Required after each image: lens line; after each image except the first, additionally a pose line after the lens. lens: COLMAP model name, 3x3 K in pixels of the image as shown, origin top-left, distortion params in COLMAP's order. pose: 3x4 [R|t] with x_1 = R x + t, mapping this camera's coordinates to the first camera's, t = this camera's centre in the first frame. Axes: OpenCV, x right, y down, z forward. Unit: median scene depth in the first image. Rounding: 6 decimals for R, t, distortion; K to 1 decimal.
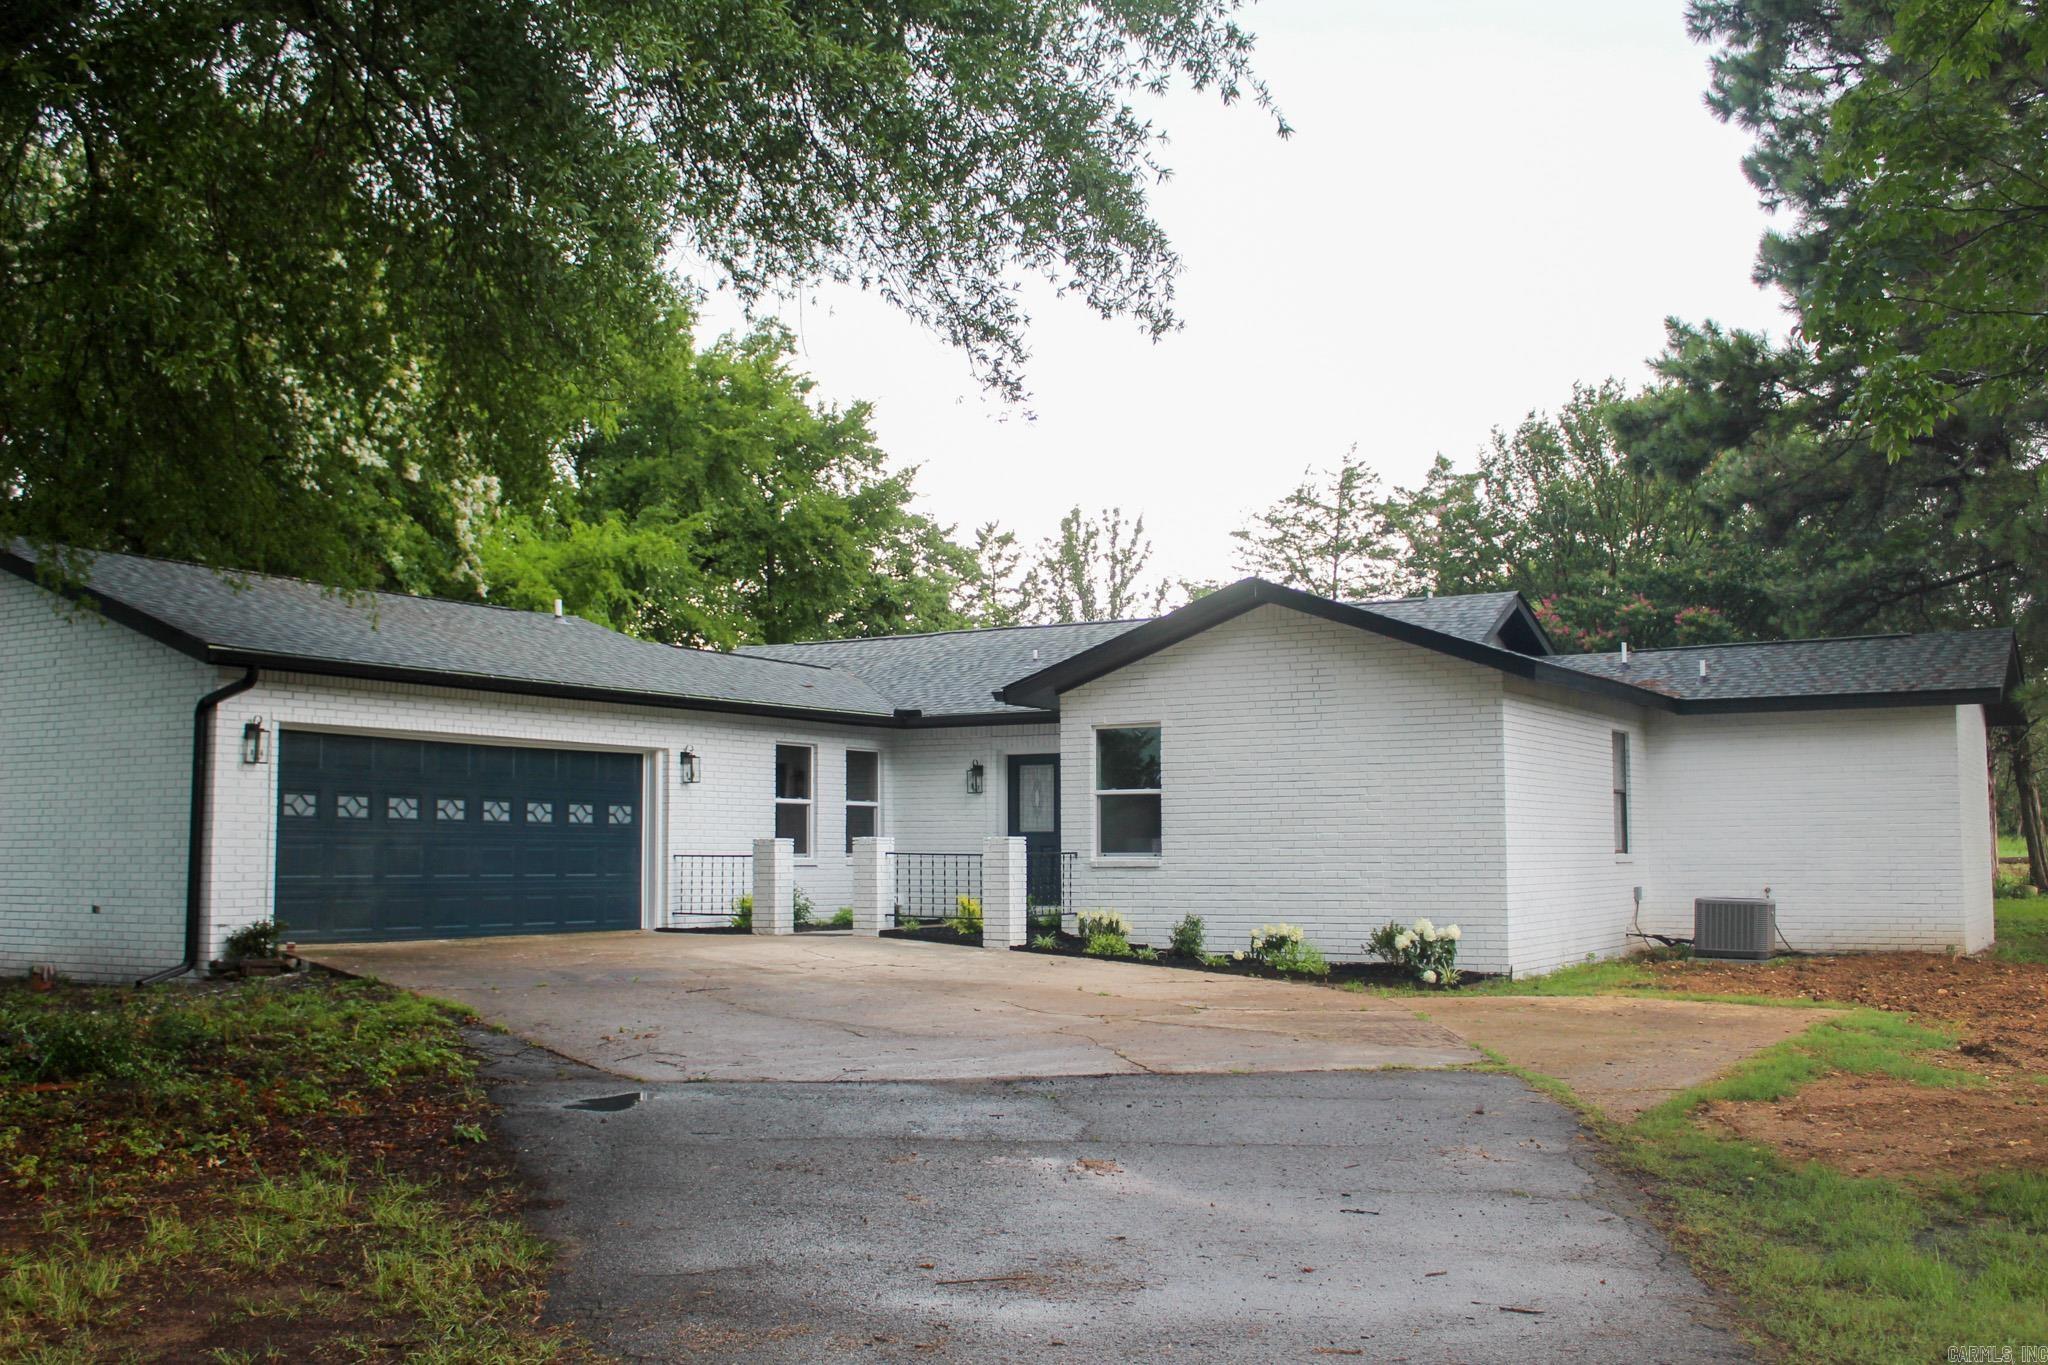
lens RADIAL K [[1993.9, 0, 1024.0], [0, 1993.9, 682.5], [0, 0, 1]] dist [-0.149780, 0.002479]
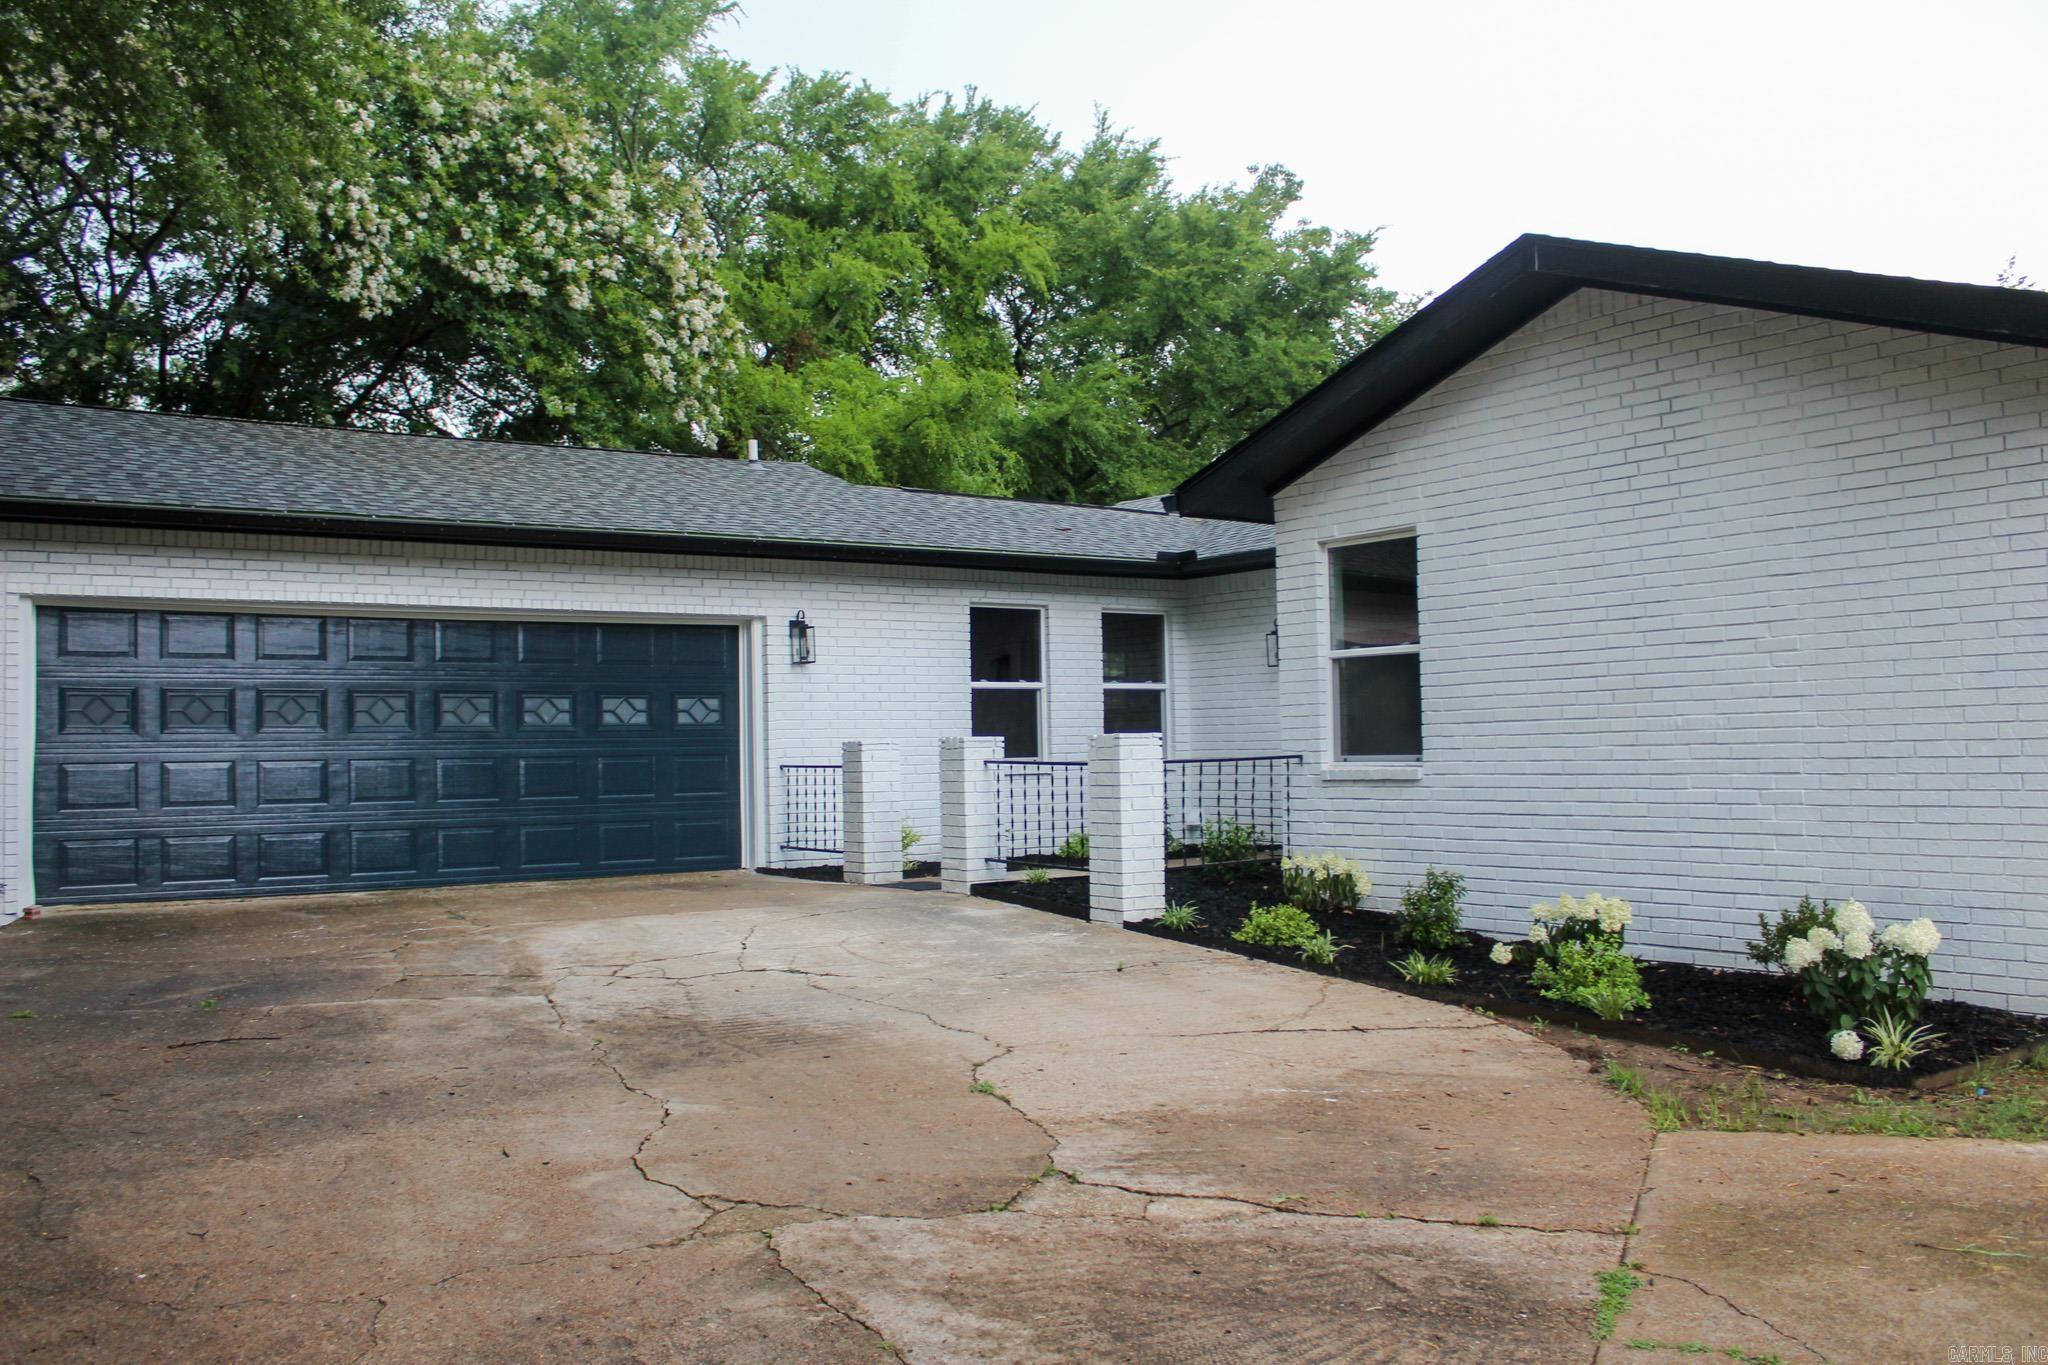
lens RADIAL K [[1699.5, 0, 1017.0], [0, 1699.5, 692.1], [0, 0, 1]] dist [-0.169509, 0.153308]
pose [[0.913746, -0.027194, -0.405375, 0.149202], [0.050684, 0.997593, 0.047322, 0.036439], [0.403112, -0.063786, 0.912925, 0.482791]]
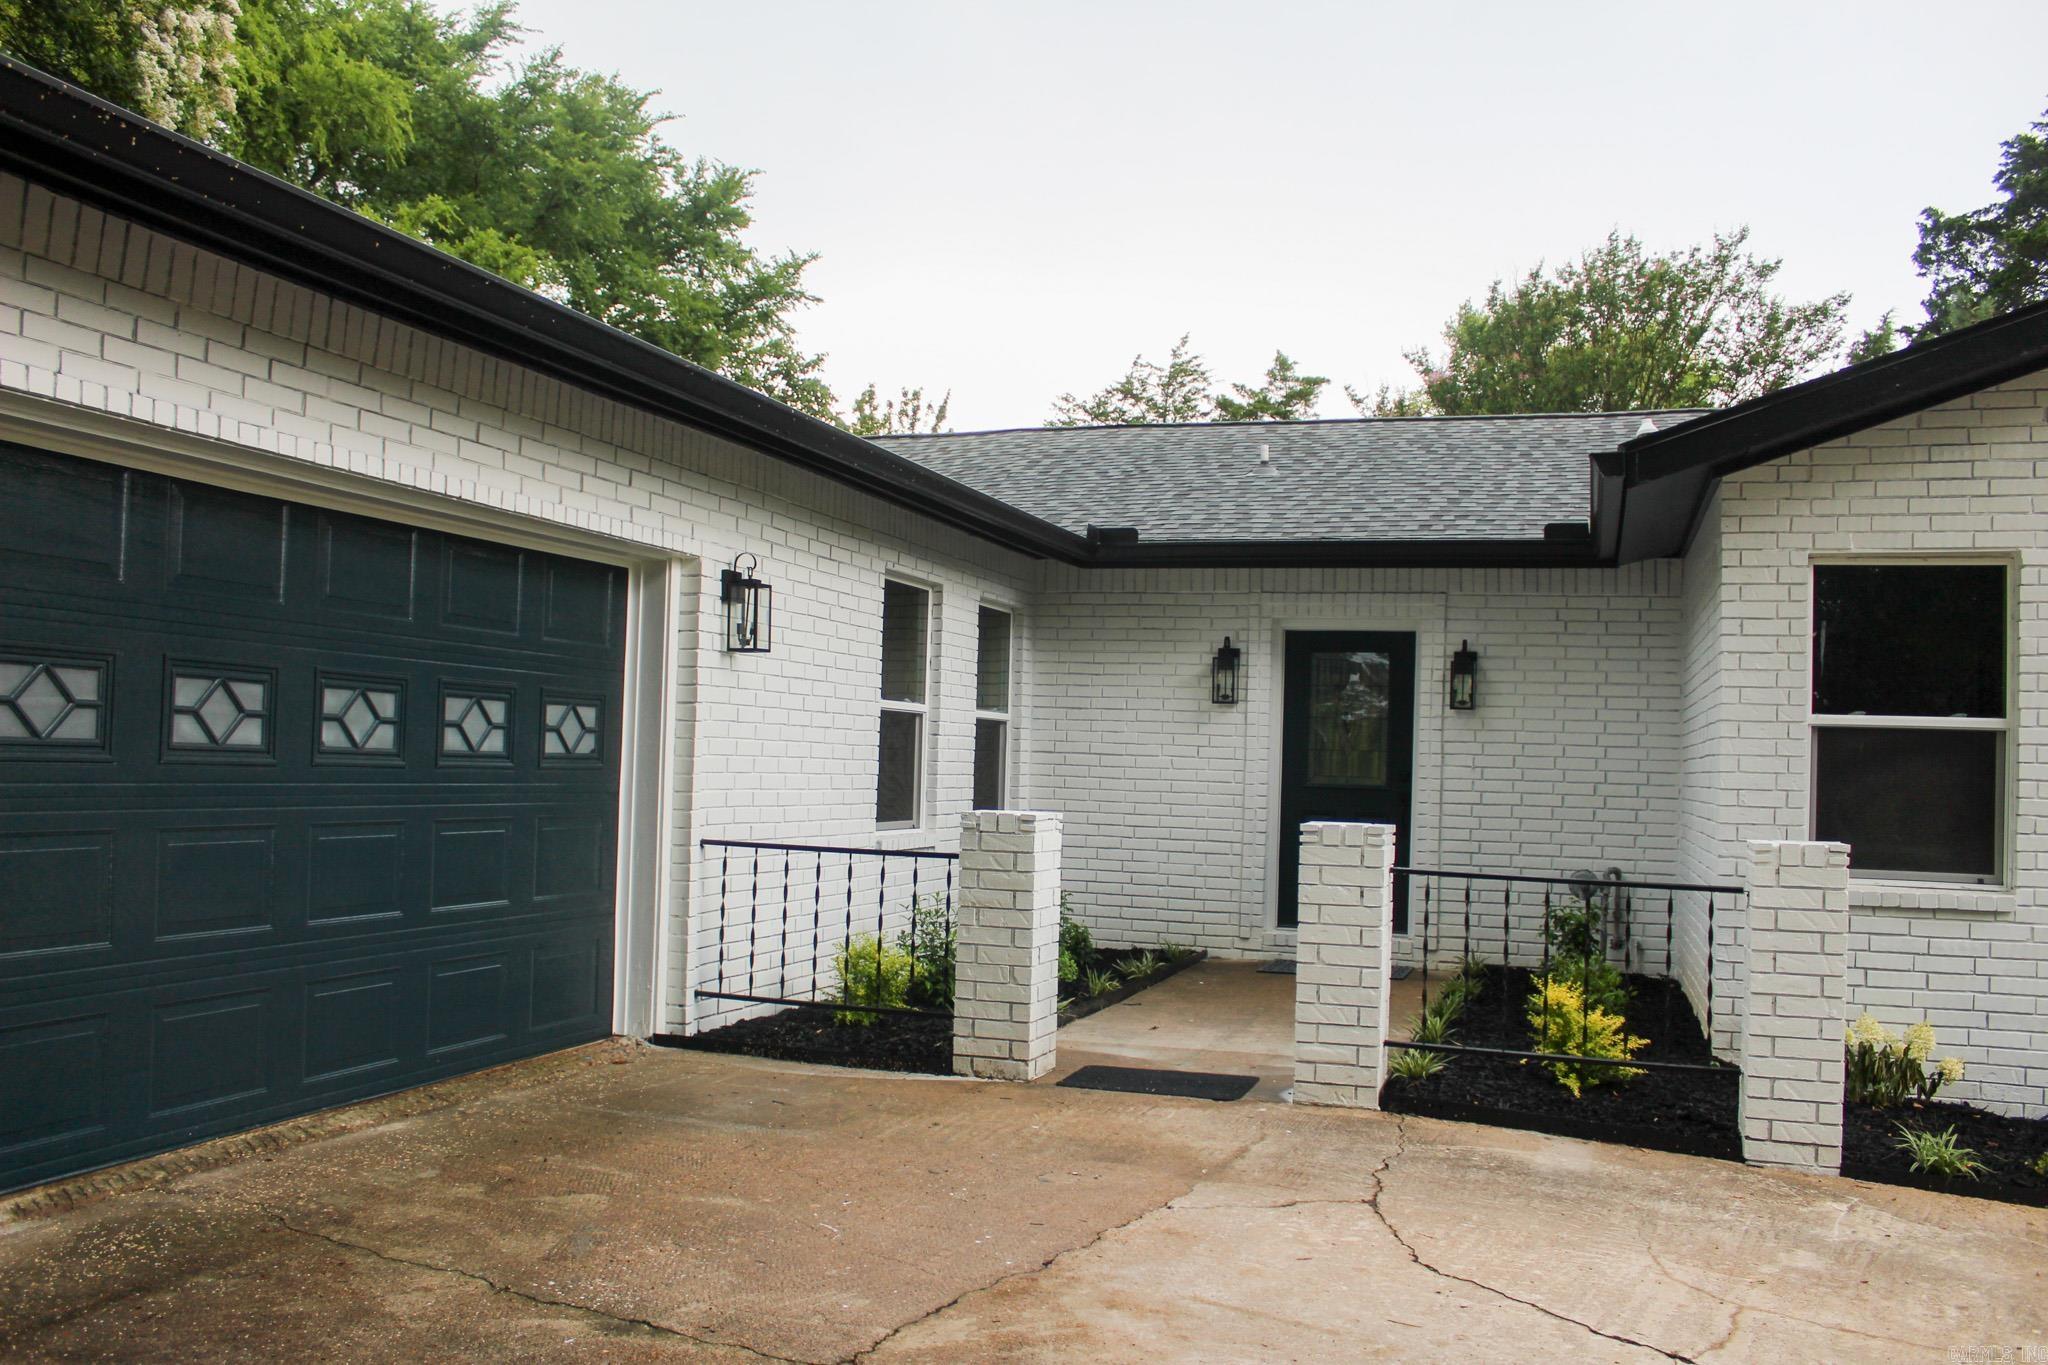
lens RADIAL K [[1699.5, 0, 1017.0], [0, 1699.5, 692.1], [0, 0, 1]] dist [-0.169509, 0.153308]
pose [[0.978577, 0.042586, 0.201428, -0.184609], [-0.052723, 0.997584, 0.045233, 0.041263], [-0.199015, -0.054884, 0.978458, 0.676897]]
